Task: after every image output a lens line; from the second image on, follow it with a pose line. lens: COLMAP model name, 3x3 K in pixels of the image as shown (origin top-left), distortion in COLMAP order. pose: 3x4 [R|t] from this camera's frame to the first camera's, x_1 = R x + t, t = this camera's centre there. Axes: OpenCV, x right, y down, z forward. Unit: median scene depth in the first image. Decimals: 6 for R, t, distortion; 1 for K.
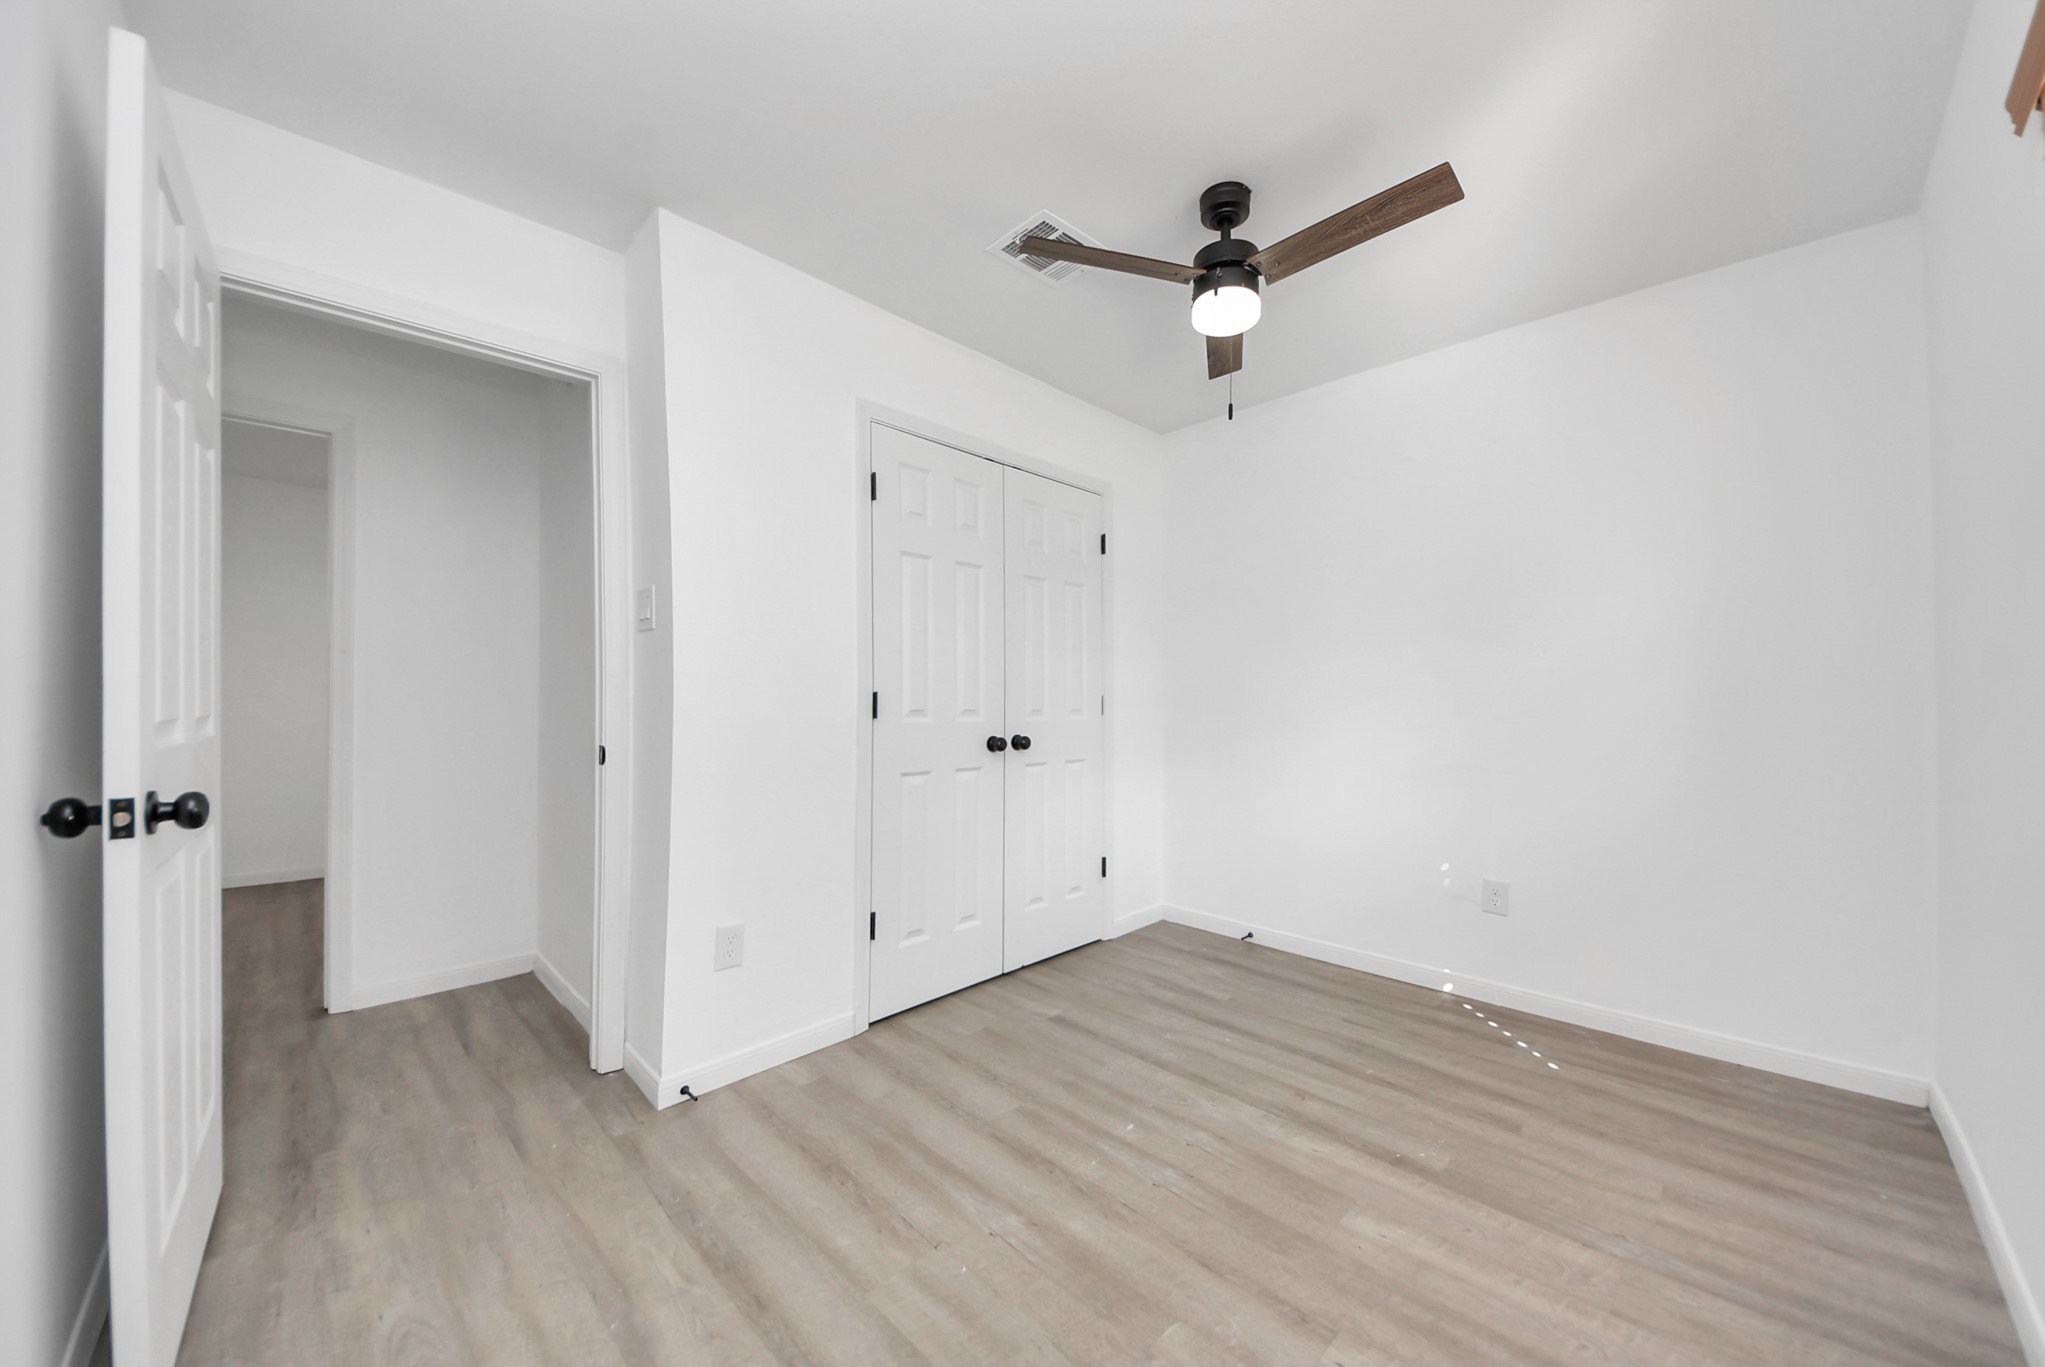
lens RADIAL K [[752.3, 0, 1038.7], [0, 752.3, 691.6], [0, 0, 1]] dist [0.017737, -0.018717]
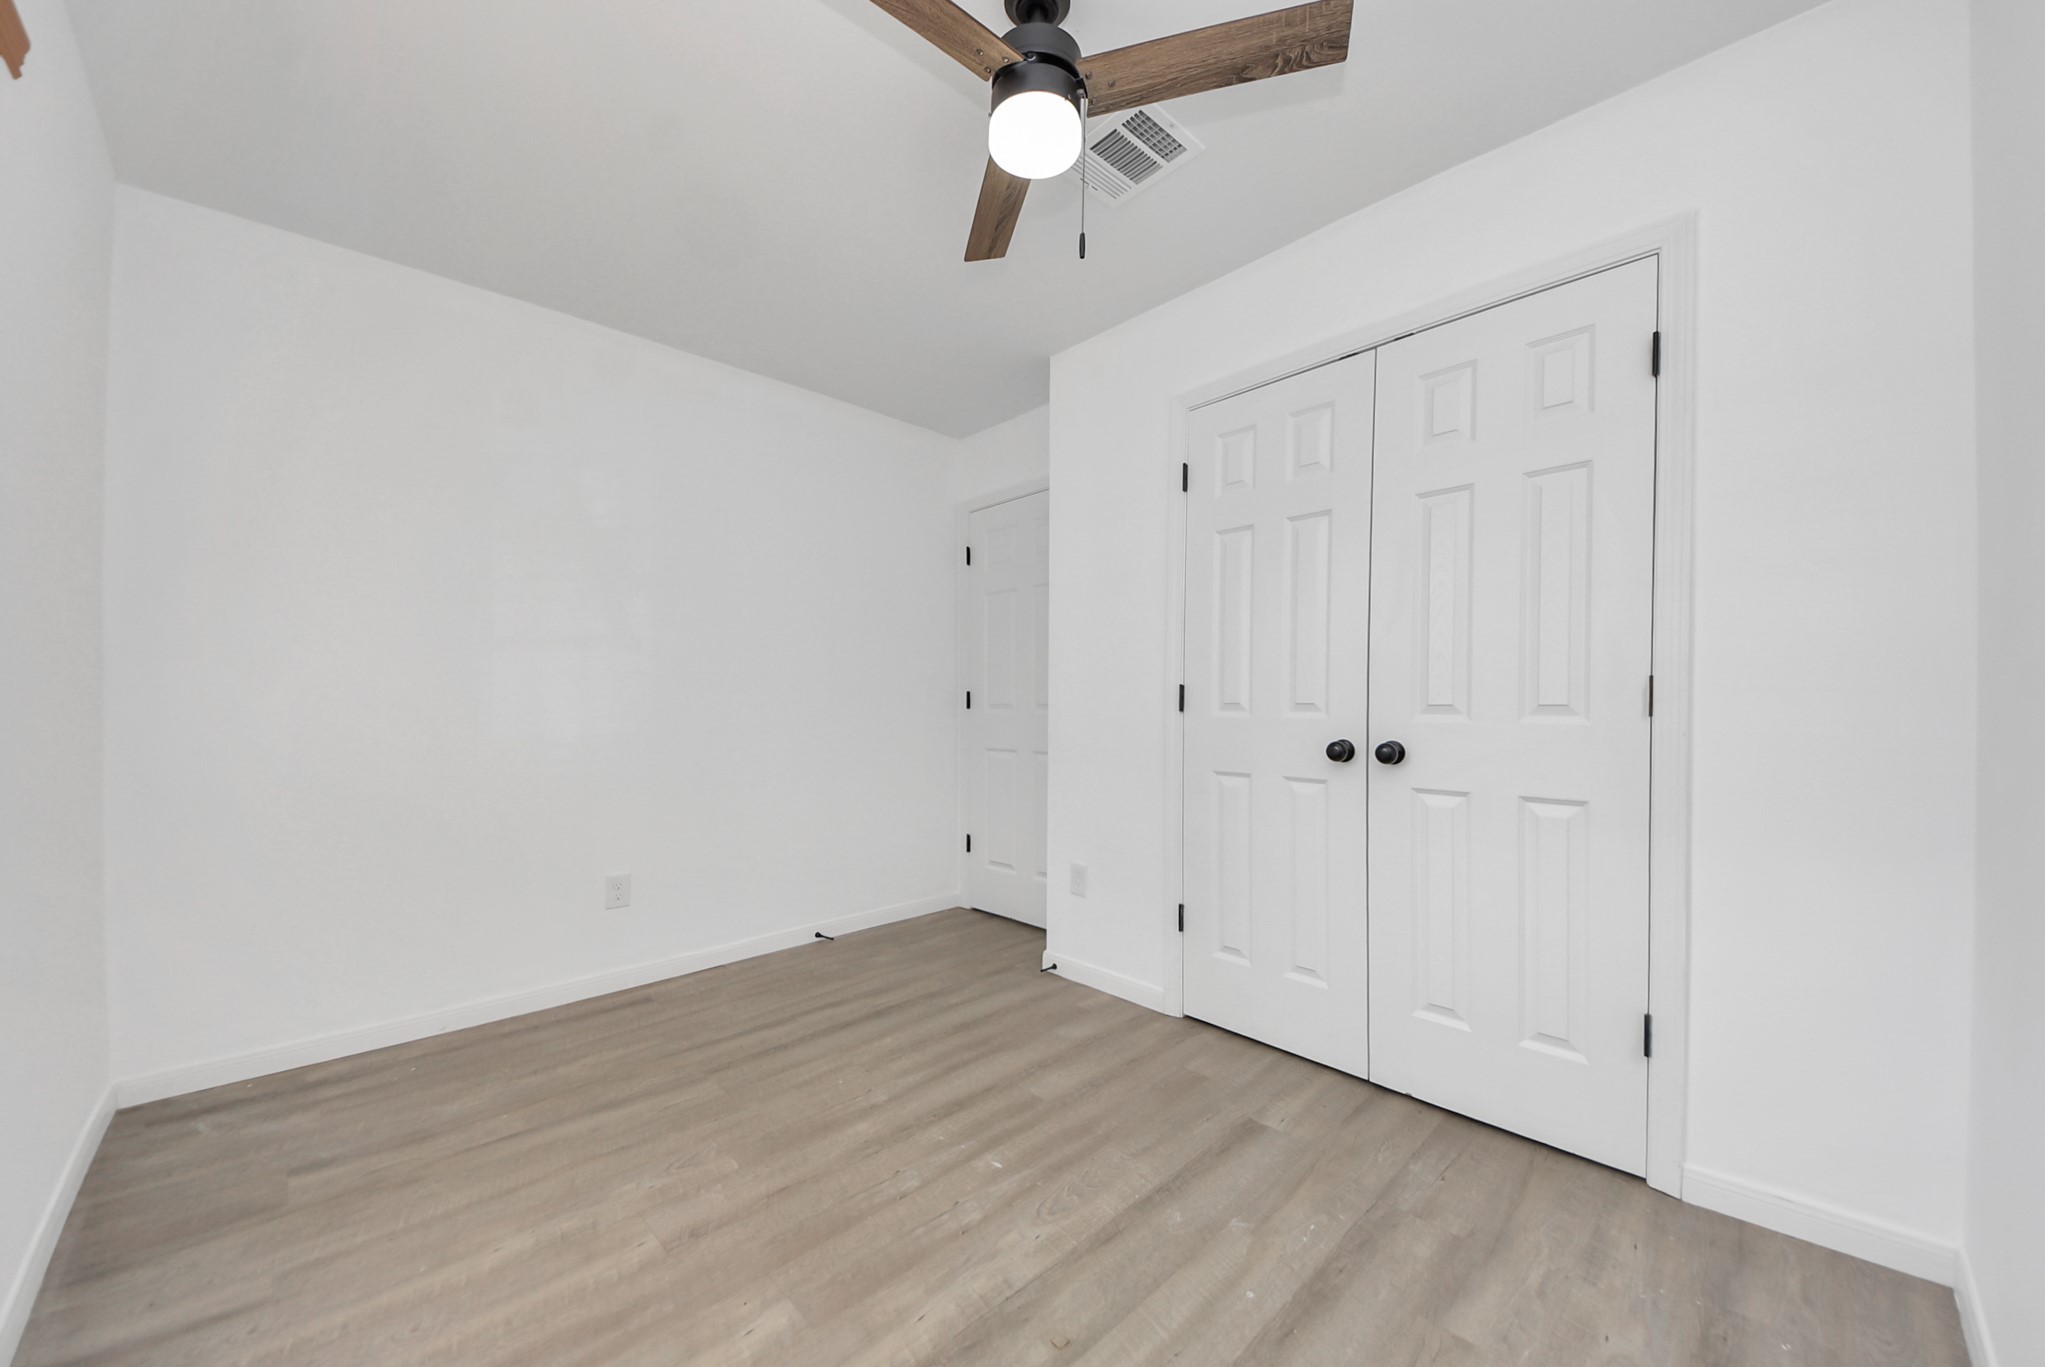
lens RADIAL K [[752.3, 0, 1038.7], [0, 752.3, 691.6], [0, 0, 1]] dist [0.017737, -0.018717]
pose [[-0.015482, -0.004047, -0.999872, 1.061527], [0.000043, 0.999992, -0.004048, 0.015103], [0.999880, -0.000106, -0.015482, 1.101232]]
